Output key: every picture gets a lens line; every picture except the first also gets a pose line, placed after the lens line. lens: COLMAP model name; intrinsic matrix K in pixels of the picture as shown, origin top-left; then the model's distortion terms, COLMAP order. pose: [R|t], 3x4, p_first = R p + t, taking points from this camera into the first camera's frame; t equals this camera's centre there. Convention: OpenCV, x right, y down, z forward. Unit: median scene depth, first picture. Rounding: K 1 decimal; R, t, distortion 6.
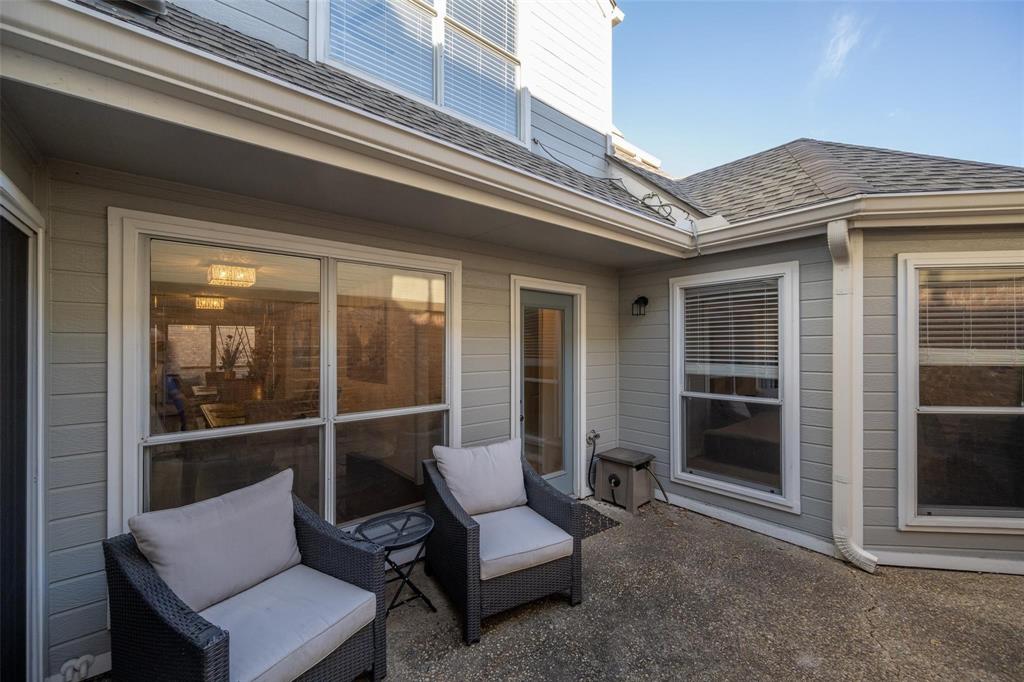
lens RADIAL K [[418.4, 0, 511.7], [0, 418.4, 348.5], [0, 0, 1]] dist [-0.001255, -0.000119]
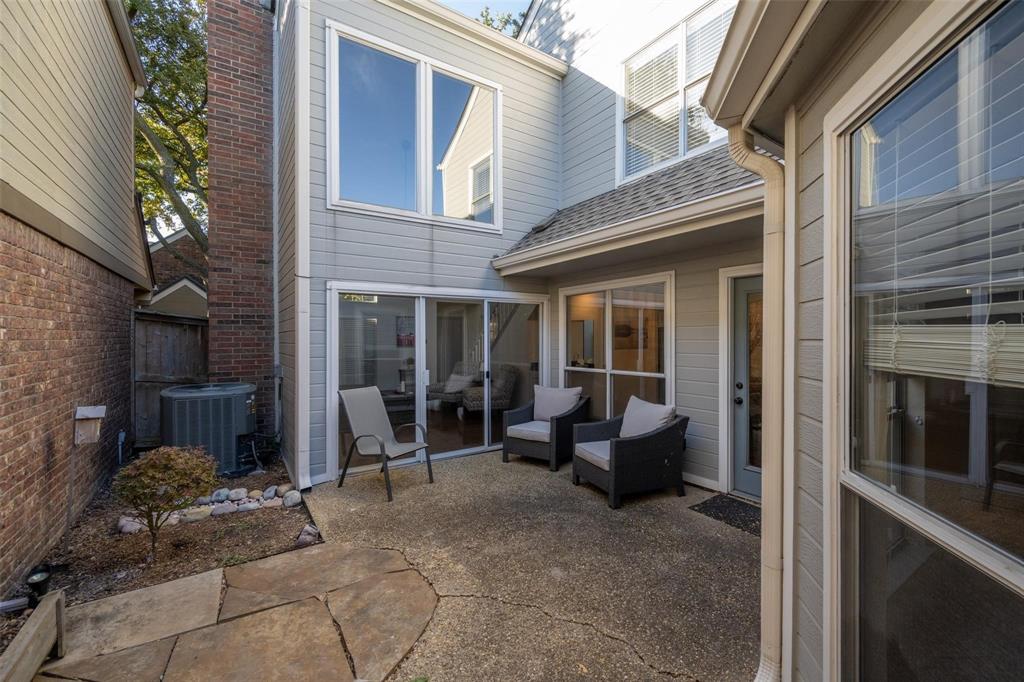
lens RADIAL K [[414.1, 0, 517.0], [0, 414.1, 339.8], [0, 0, 1]] dist [-0.000515, 0.000176]
pose [[-0.124638, 0.004349, -0.992193, 1.540339], [0.003914, 0.999985, 0.003891, 0.008832], [0.992195, -0.003398, -0.124653, 0.795728]]
